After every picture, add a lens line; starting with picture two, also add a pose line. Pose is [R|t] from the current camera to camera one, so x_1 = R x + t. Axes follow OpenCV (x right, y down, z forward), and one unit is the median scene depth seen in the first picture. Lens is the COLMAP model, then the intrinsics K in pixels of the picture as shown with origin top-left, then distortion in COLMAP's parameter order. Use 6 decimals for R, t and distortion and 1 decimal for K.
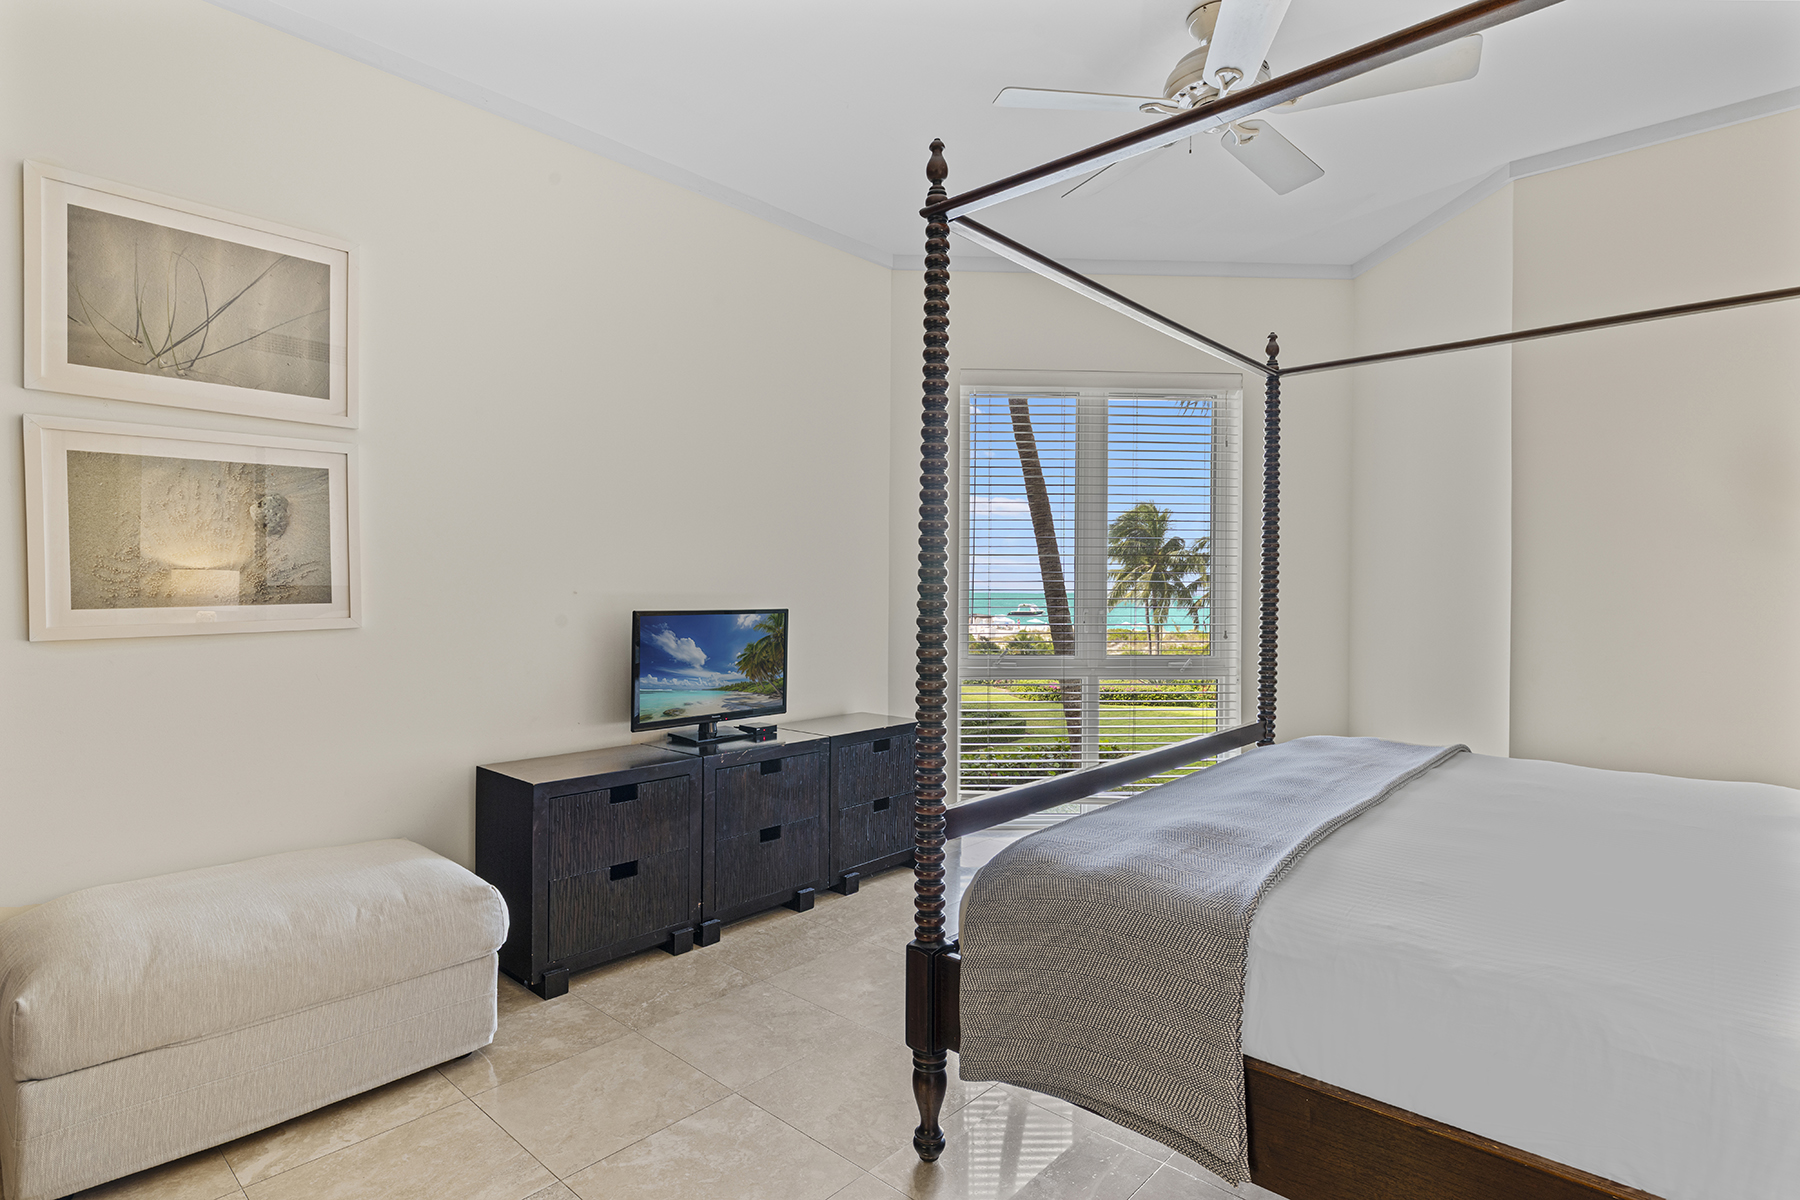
lens RADIAL K [[935.6, 0, 900.0], [0, 935.6, 600.0], [0, 0, 1]] dist [-0.011734, -0.000076]
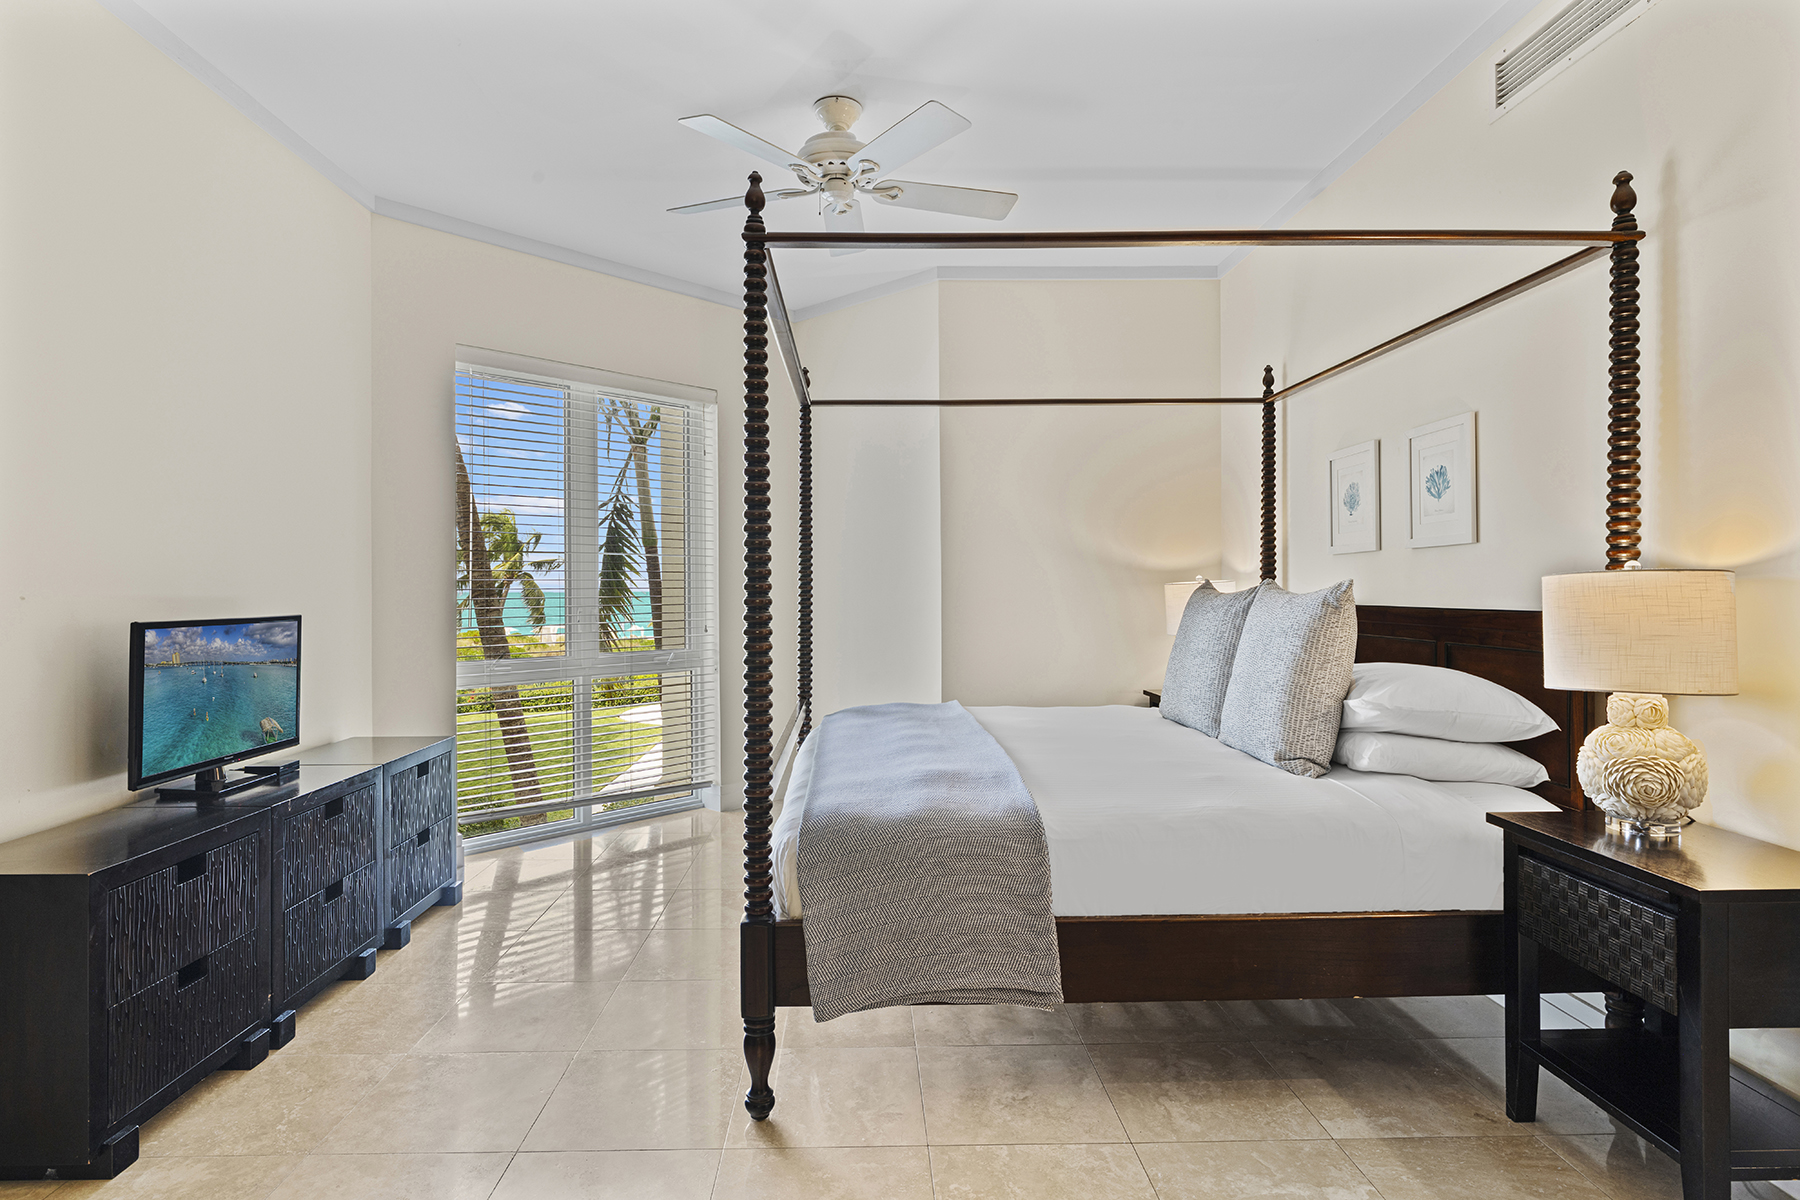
lens RADIAL K [[972.2, 0, 900.0], [0, 972.2, 600.0], [0, 0, 1]] dist [0.000429, -0.001422]
pose [[0.715050, -0.017214, 0.698861, -0.385751], [0.015682, 0.999840, 0.008583, -0.003199], [-0.698897, 0.004822, 0.715206, 0.050133]]
